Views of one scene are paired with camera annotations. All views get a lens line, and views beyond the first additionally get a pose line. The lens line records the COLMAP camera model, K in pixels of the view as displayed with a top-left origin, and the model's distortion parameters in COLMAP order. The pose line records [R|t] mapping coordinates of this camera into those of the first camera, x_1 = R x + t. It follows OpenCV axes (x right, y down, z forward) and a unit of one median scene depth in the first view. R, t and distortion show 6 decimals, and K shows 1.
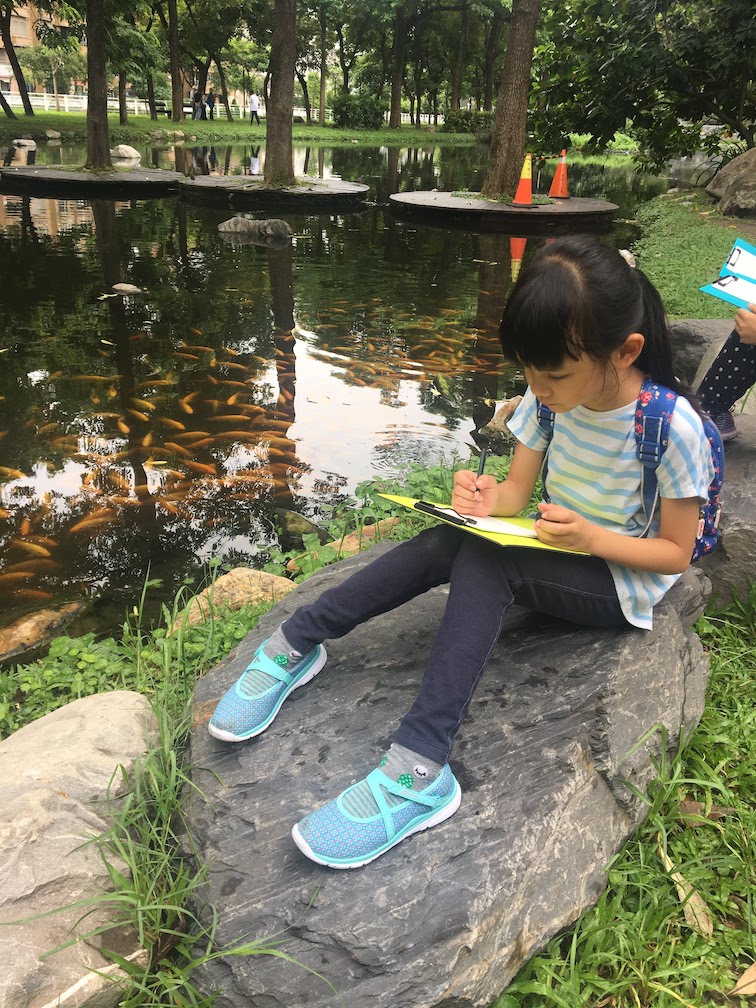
lens RADIAL K [[857.7, 0, 384.4], [0, 857.7, 501.2], [0, 0, 1]] dist [0.069102, -0.104839]
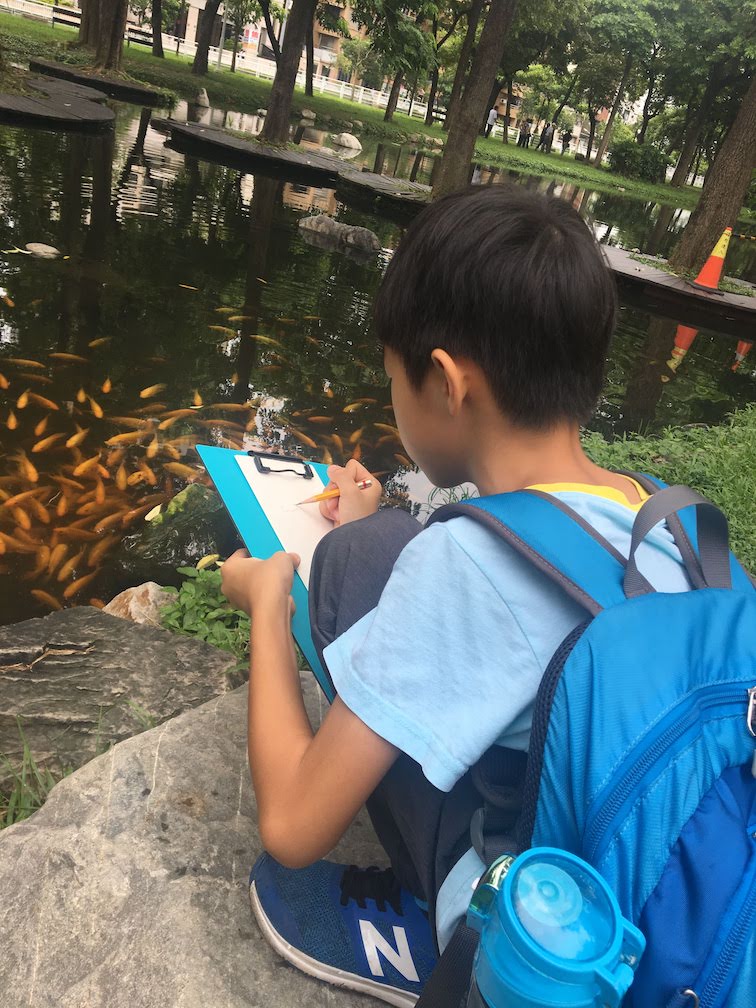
lens RADIAL K [[857.7, 0, 384.4], [0, 857.7, 501.2], [0, 0, 1]] dist [0.069102, -0.104839]
pose [[0.926881, 0.299043, -0.226858, 0.121708], [-0.305778, 0.952086, 0.005709, -0.067326], [0.217695, 0.064076, 0.973911, 0.165705]]
